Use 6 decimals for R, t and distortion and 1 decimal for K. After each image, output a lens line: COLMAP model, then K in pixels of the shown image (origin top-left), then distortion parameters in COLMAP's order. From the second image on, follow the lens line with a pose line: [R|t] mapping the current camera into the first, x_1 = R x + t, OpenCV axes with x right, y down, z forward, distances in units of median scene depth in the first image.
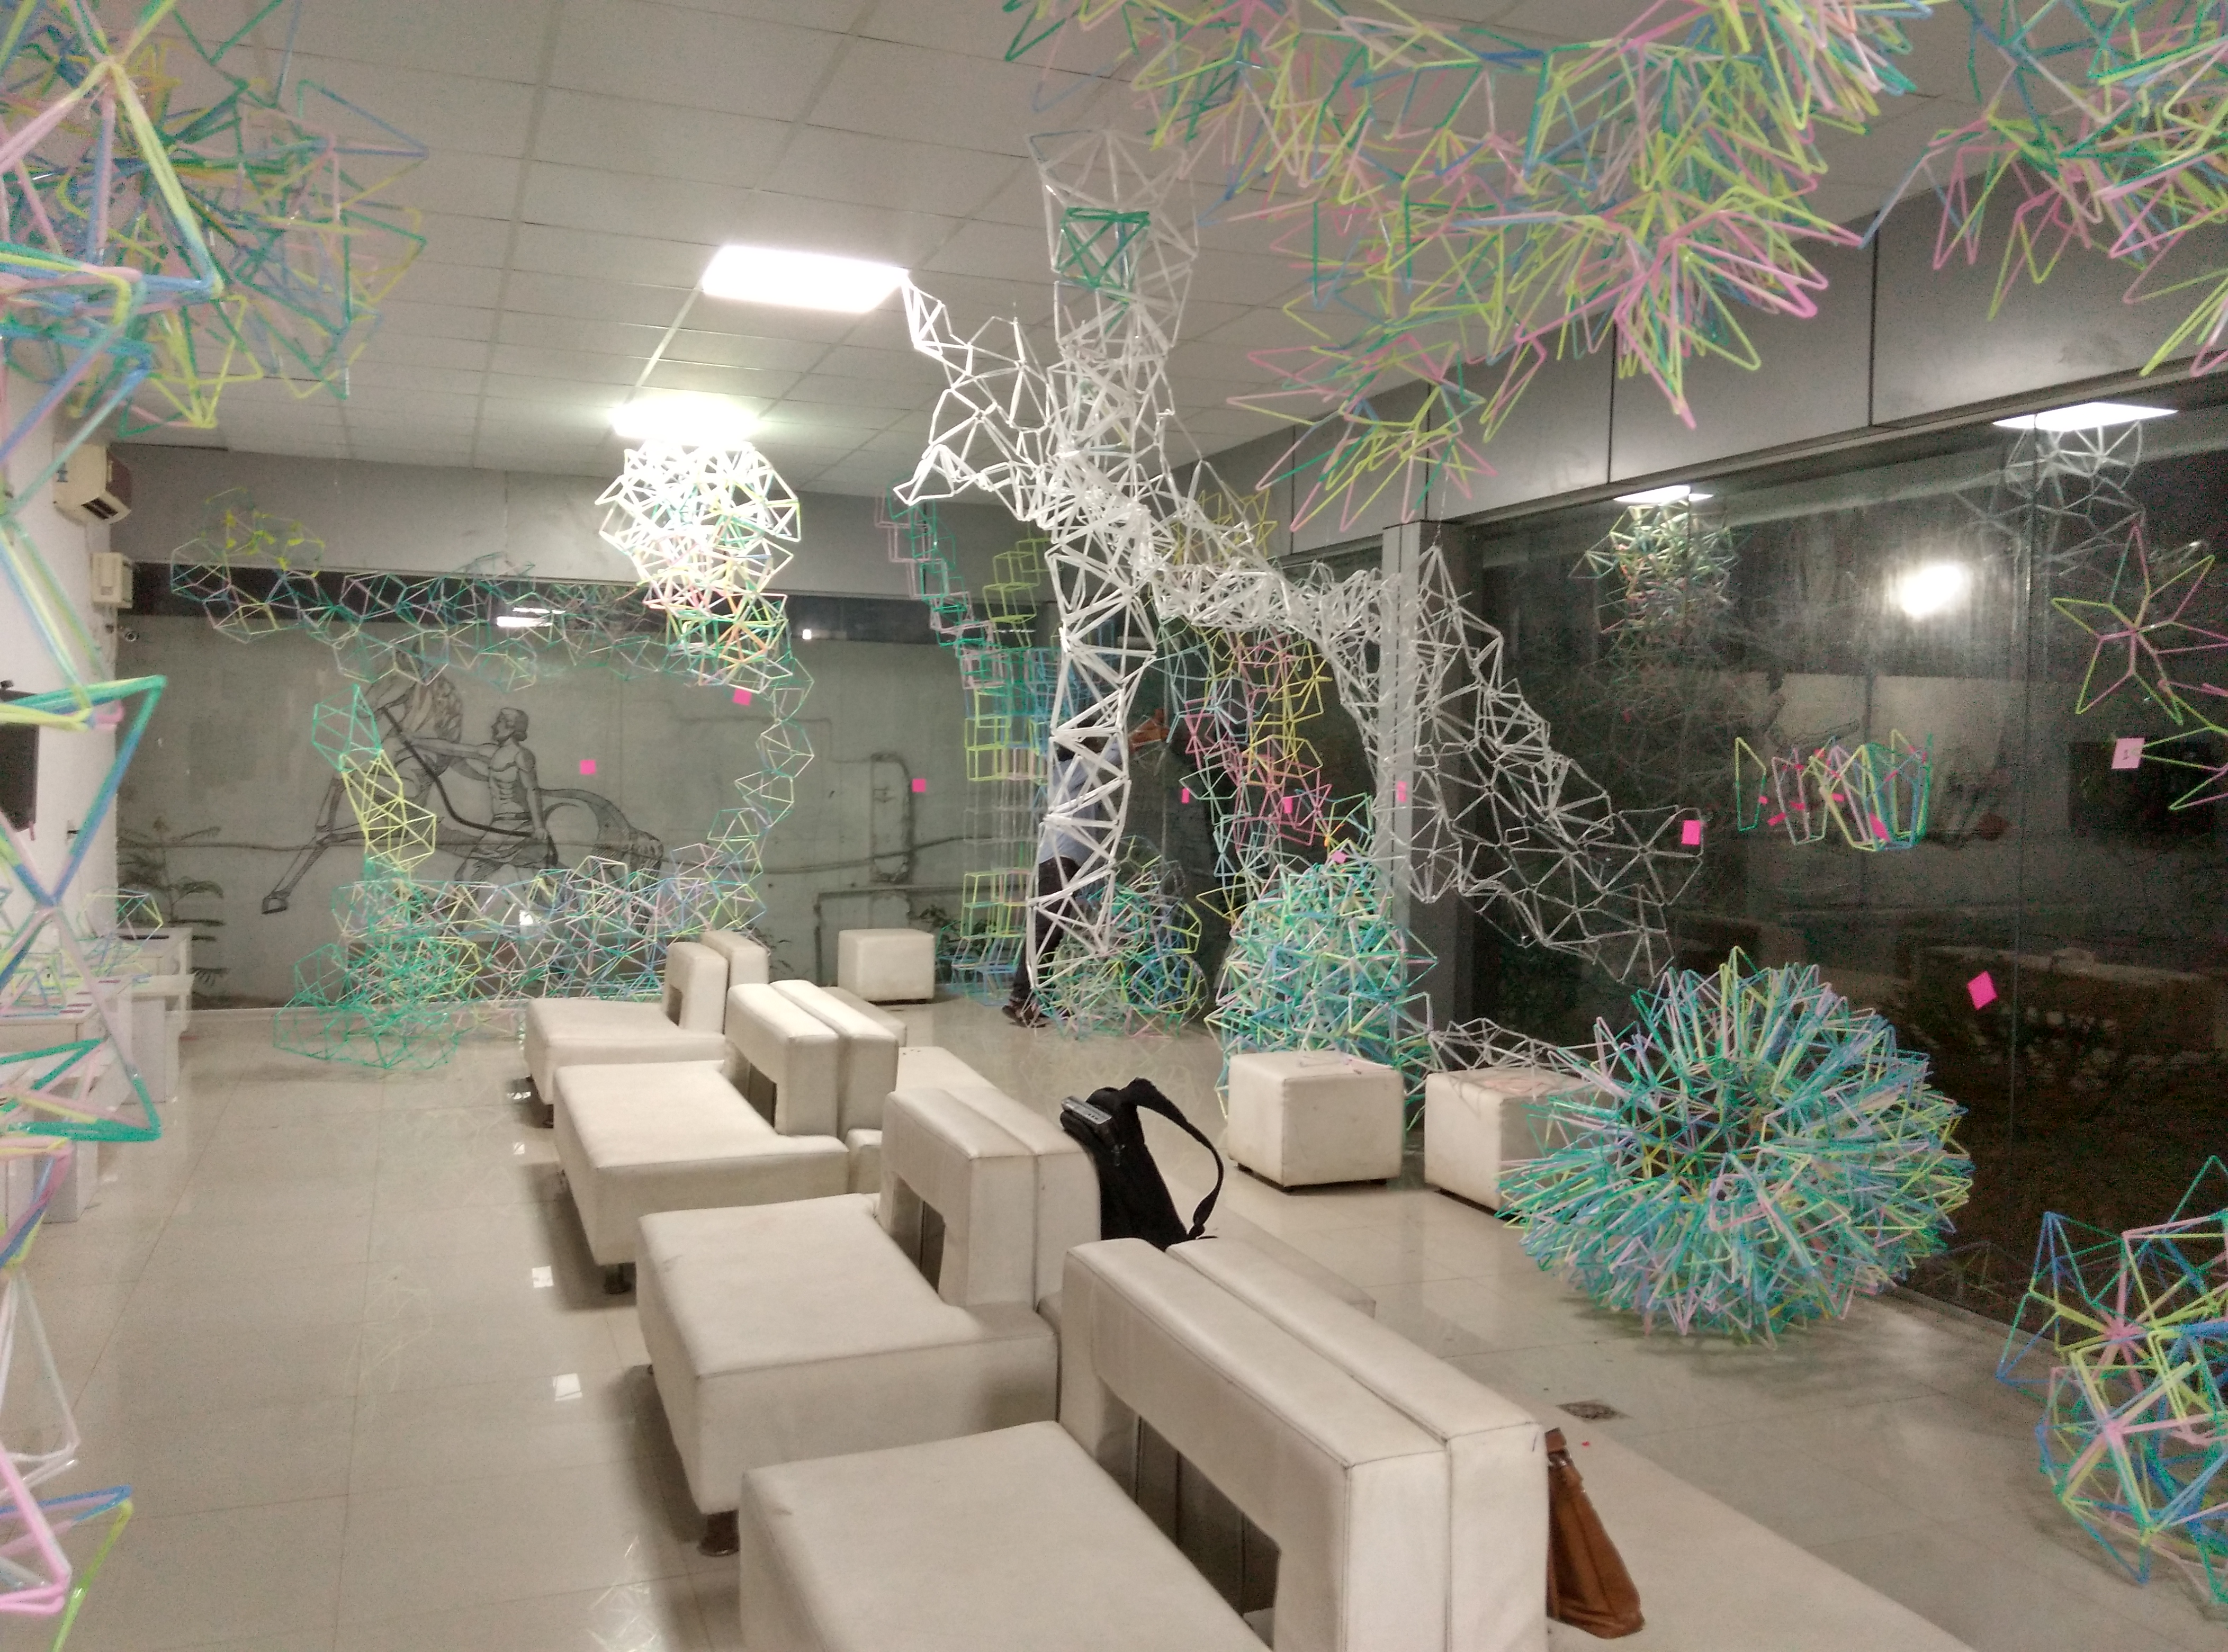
lens RADIAL K [[1807.5, 0, 1141.3], [0, 1807.5, 819.5], [0, 0, 1]] dist [0.109085, -0.196533]
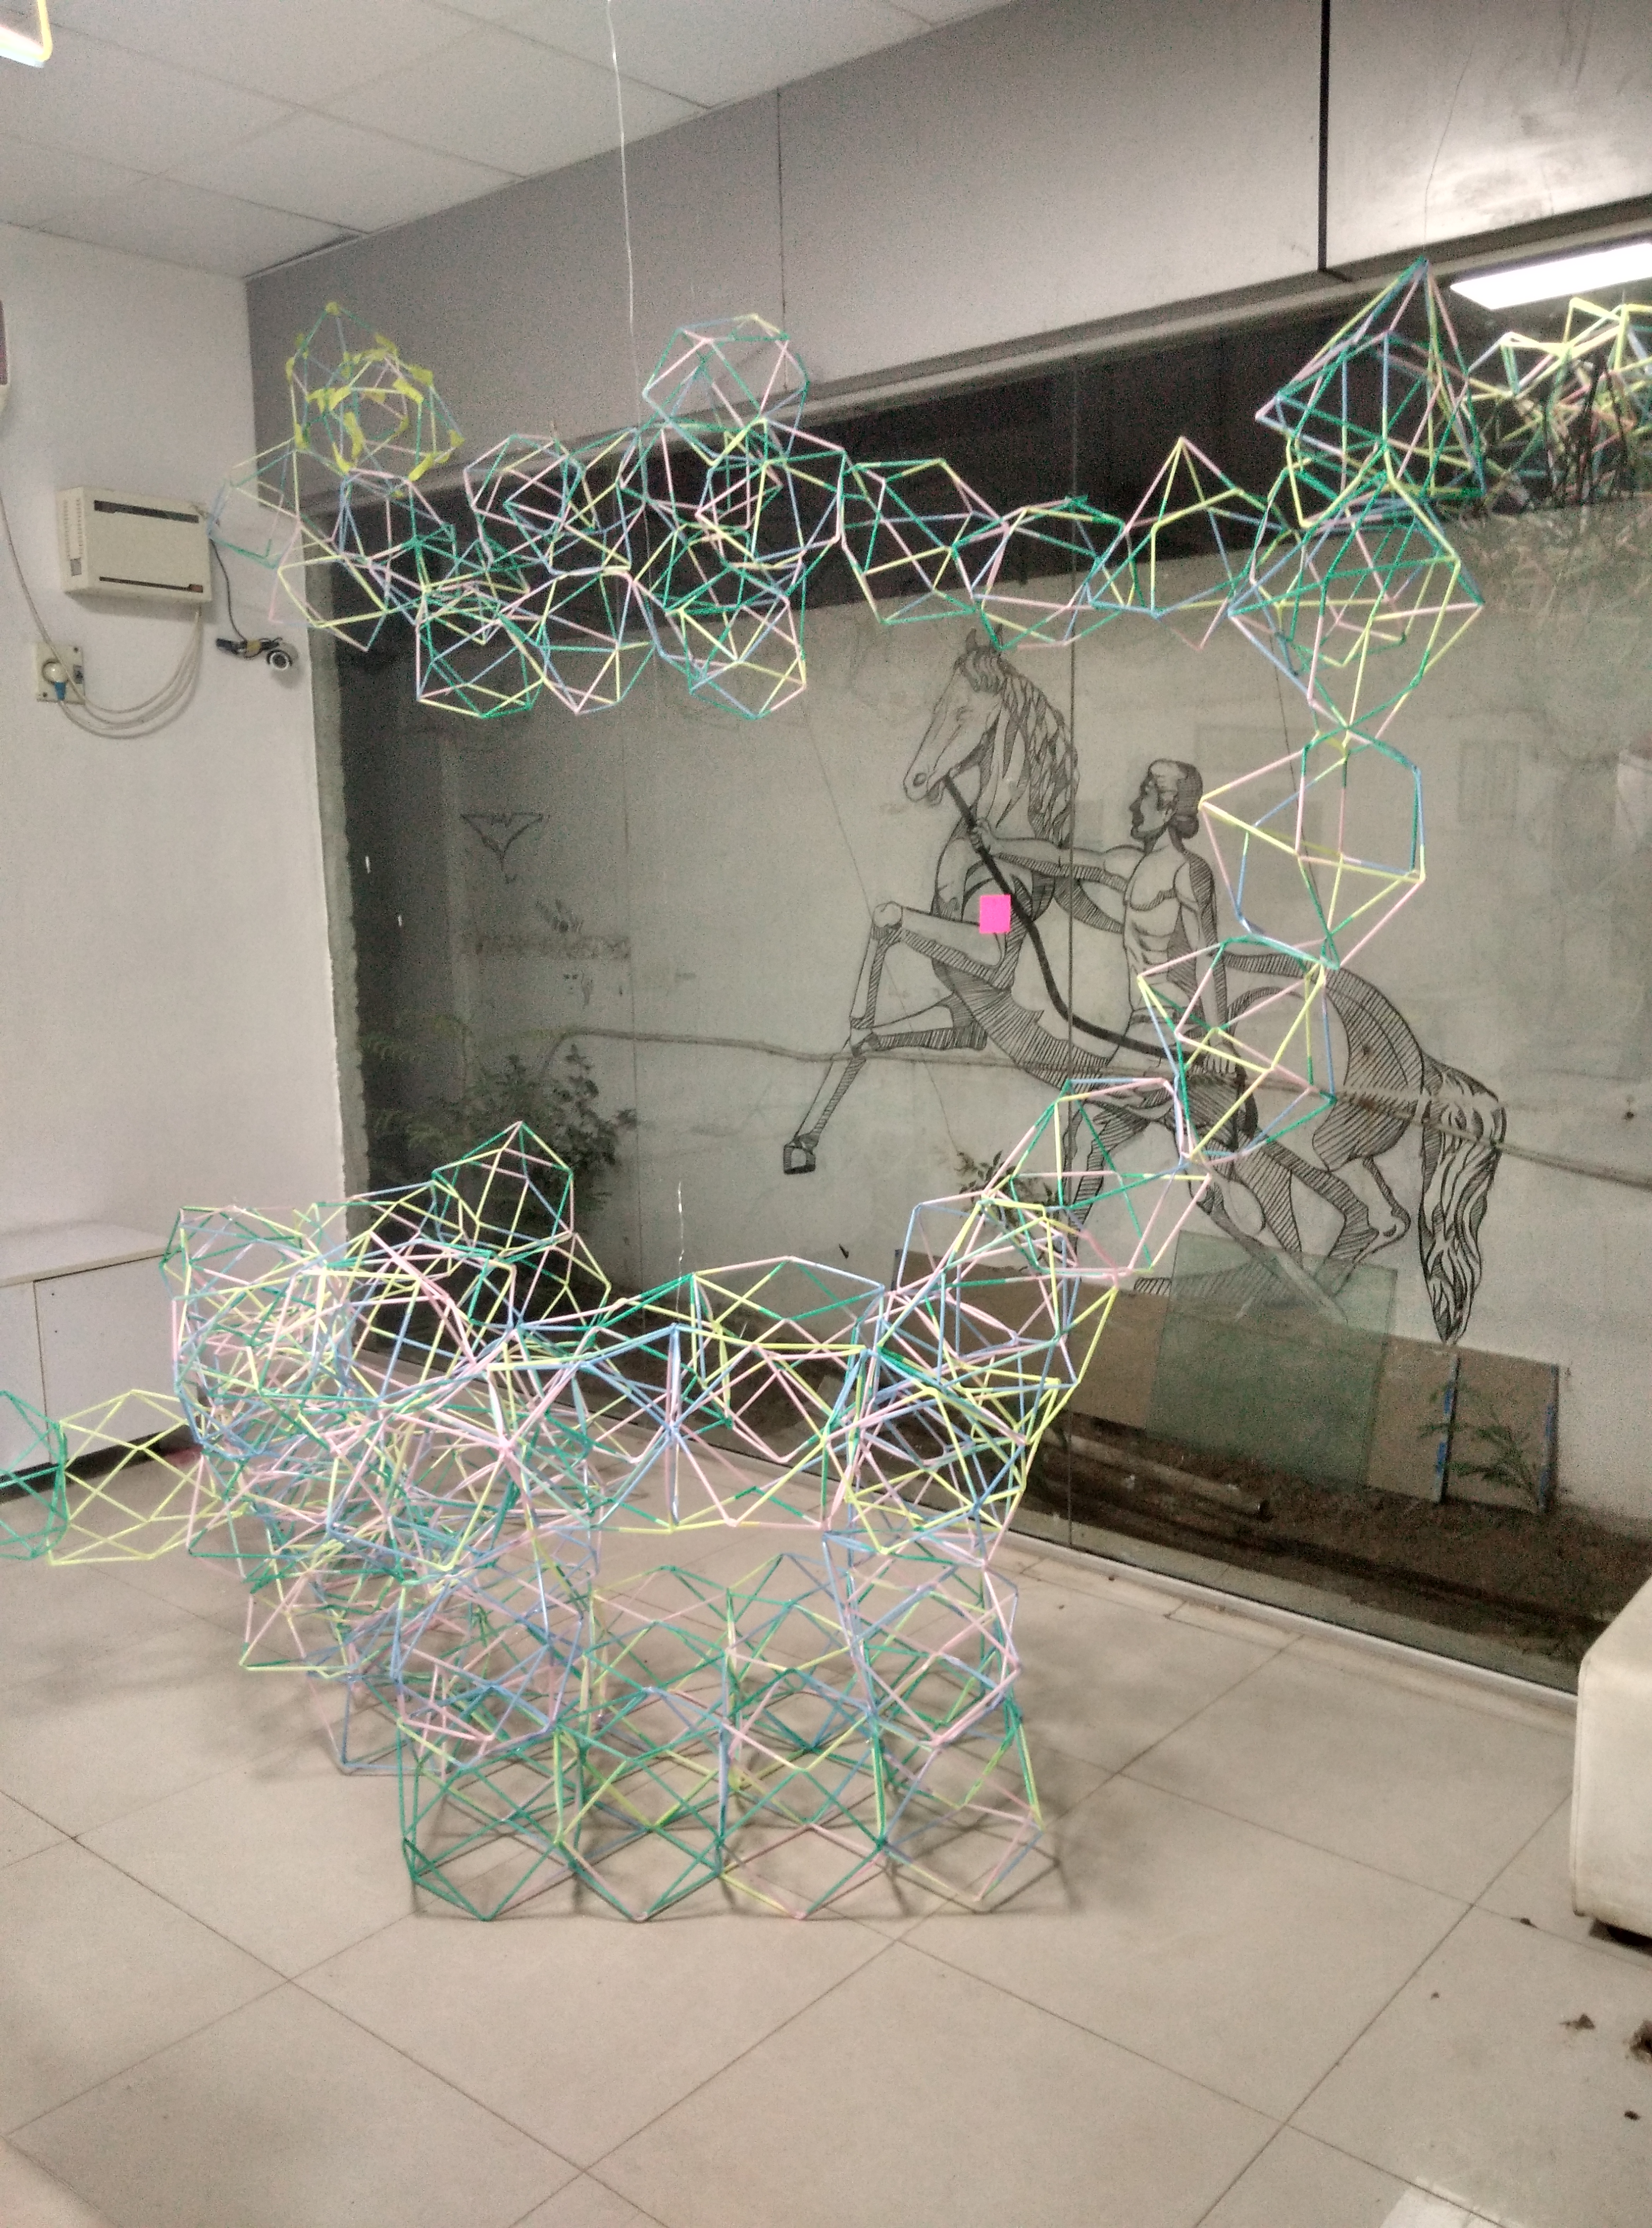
lens RADIAL K [[1807.5, 0, 842.8], [0, 1807.5, 1145.6], [0, 0, 1]] dist [0.109085, -0.196533]
pose [[0.464280, 0.124155, -0.876943, 0.001691], [-0.009582, 0.990772, 0.135198, -0.033895], [0.885637, -0.054367, 0.461185, 0.868614]]
